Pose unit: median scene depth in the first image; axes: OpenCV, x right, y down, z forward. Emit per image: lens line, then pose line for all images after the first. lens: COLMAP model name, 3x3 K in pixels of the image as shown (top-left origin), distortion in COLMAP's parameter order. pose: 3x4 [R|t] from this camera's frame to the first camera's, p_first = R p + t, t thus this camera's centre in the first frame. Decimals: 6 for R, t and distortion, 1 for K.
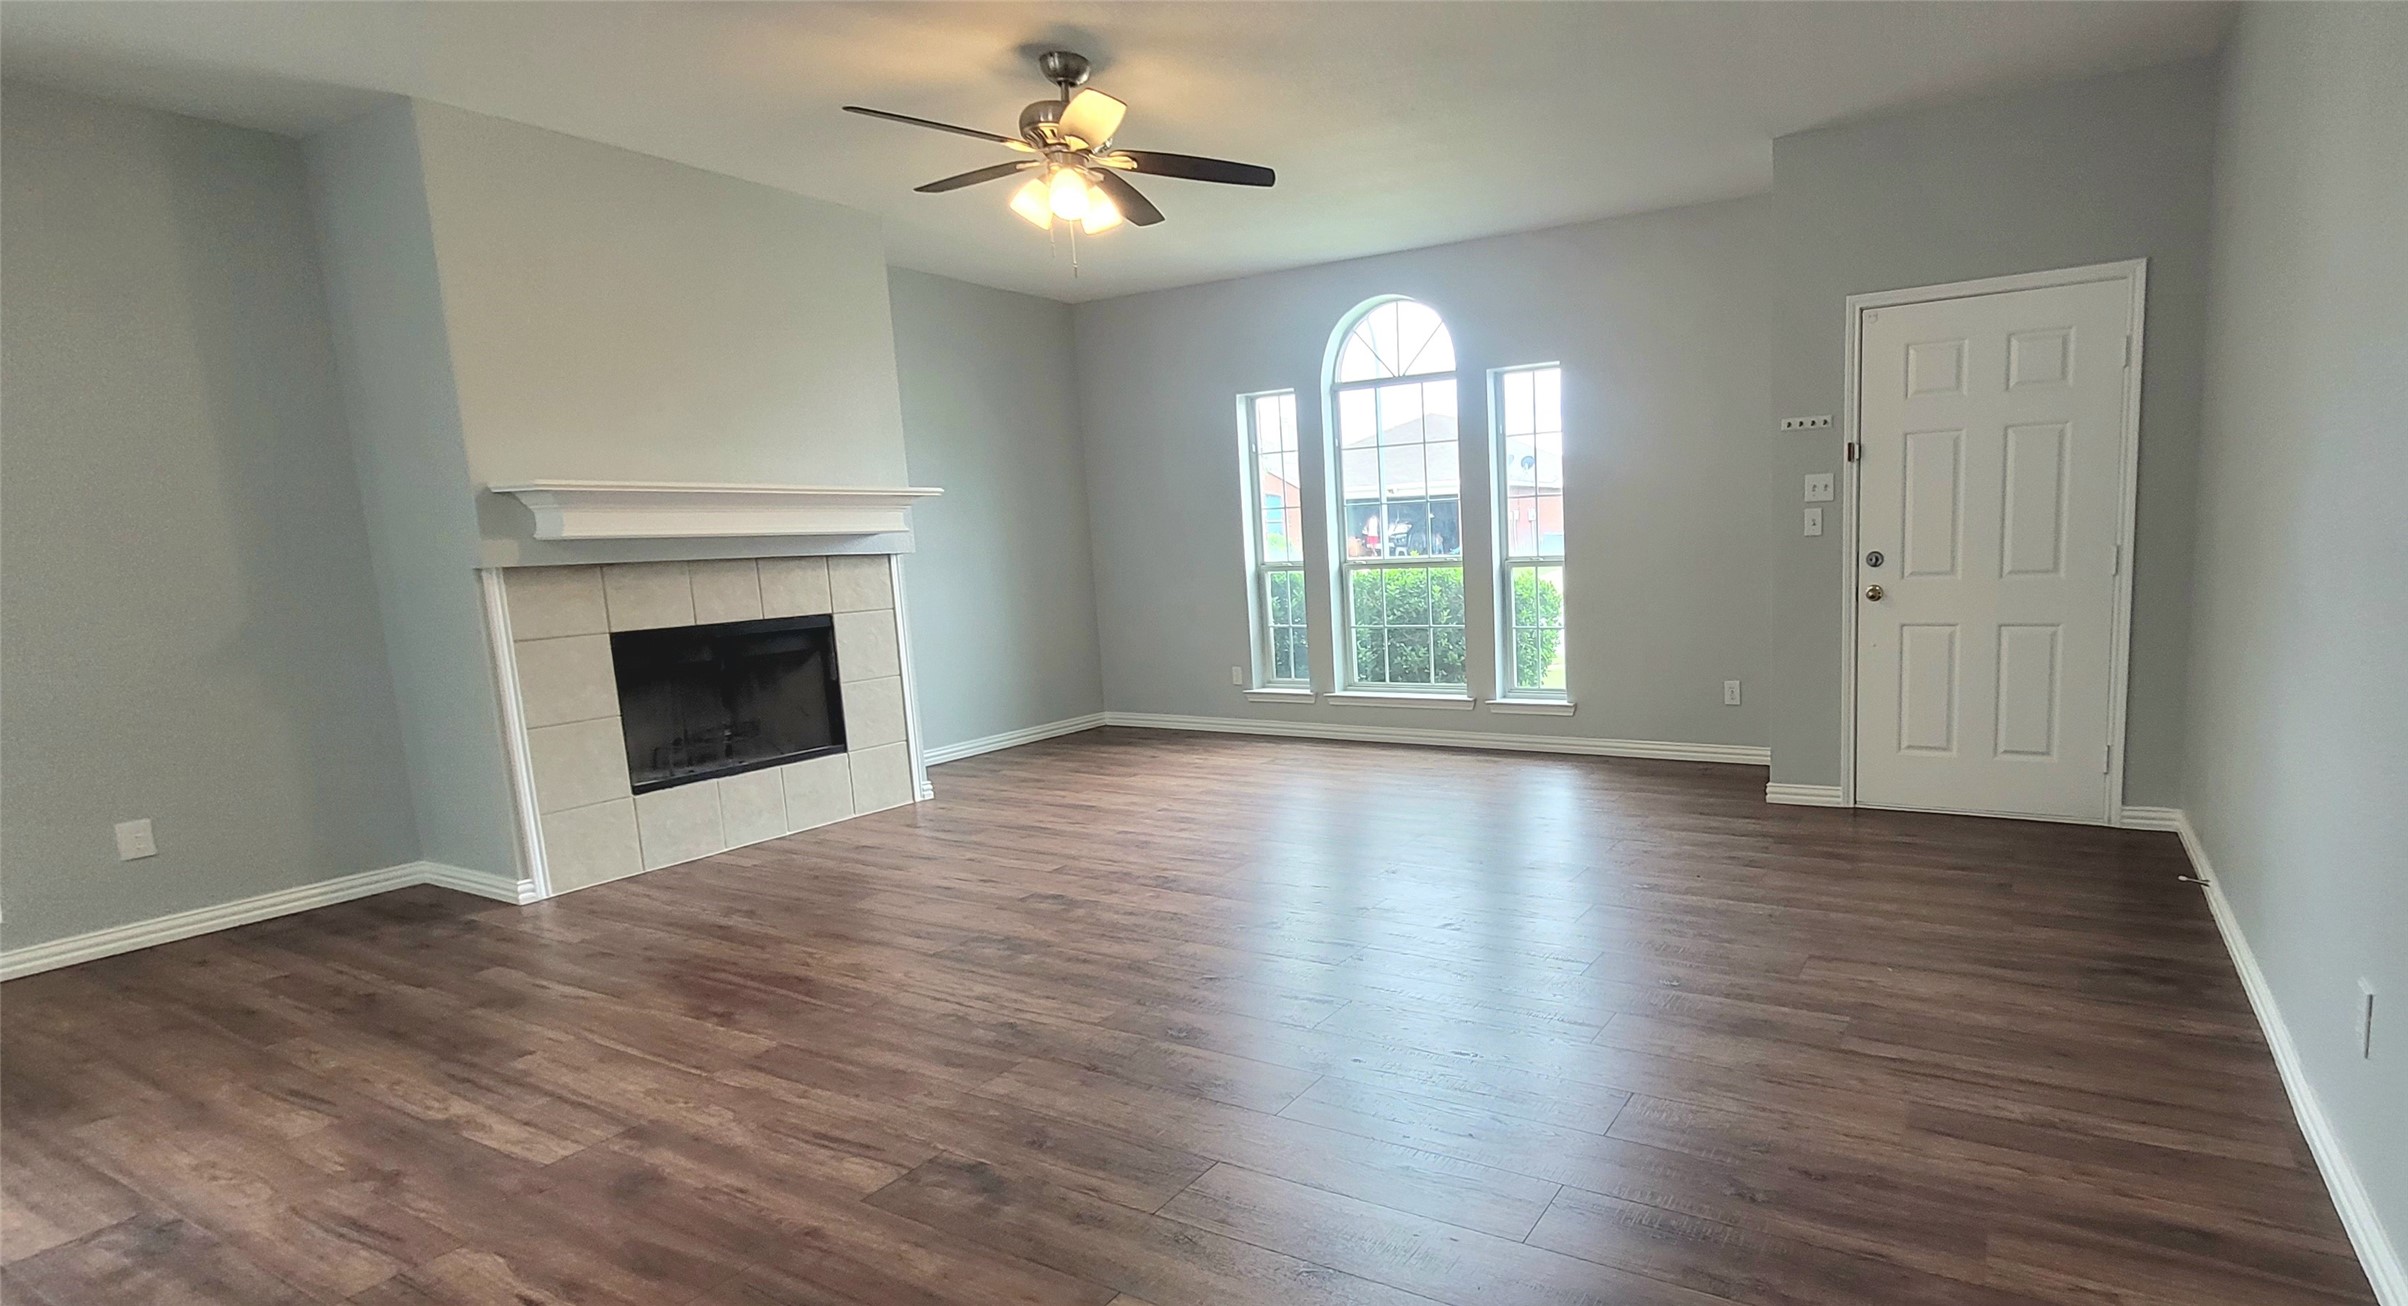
lens RADIAL K [[1215.9, 0, 1204.0], [0, 1215.9, 653.0], [0, 0, 1]] dist [0.032641, 0.000068]
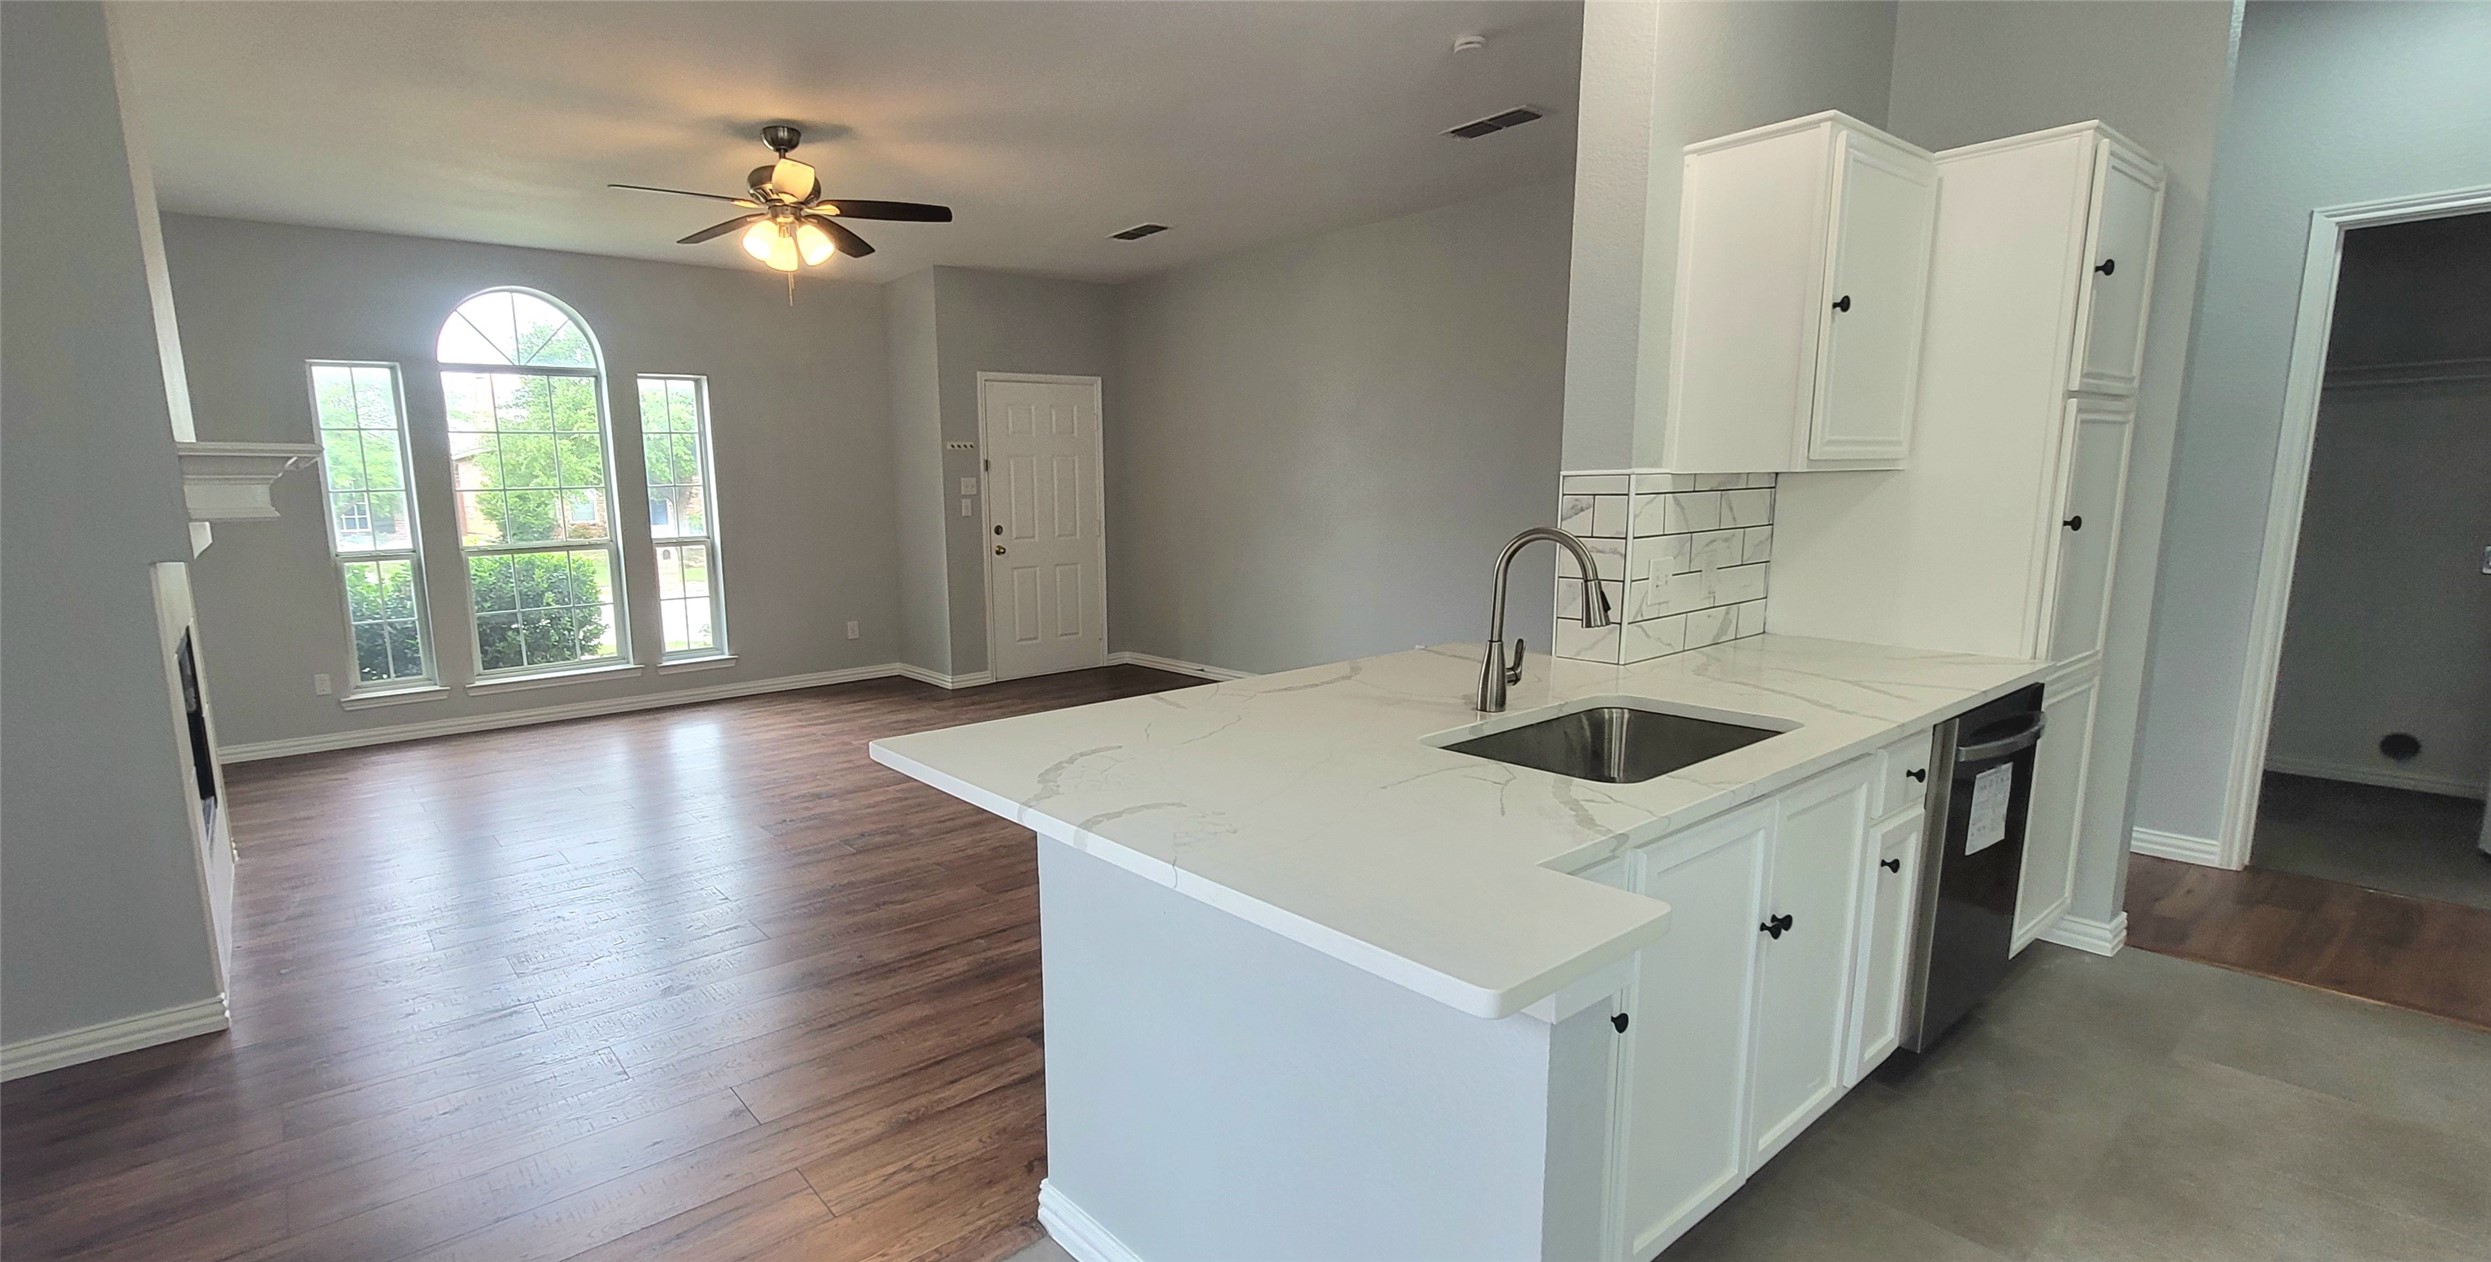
lens RADIAL K [[1188.8, 0, 1245.5], [0, 1188.8, 631.0], [0, 0, 1]] dist [-0.001050, -0.000102]
pose [[0.324017, -0.092021, 0.941565, -0.859297], [0.103376, 0.992742, 0.061448, -0.004621], [-0.940386, 0.077425, 0.331178, 0.156252]]
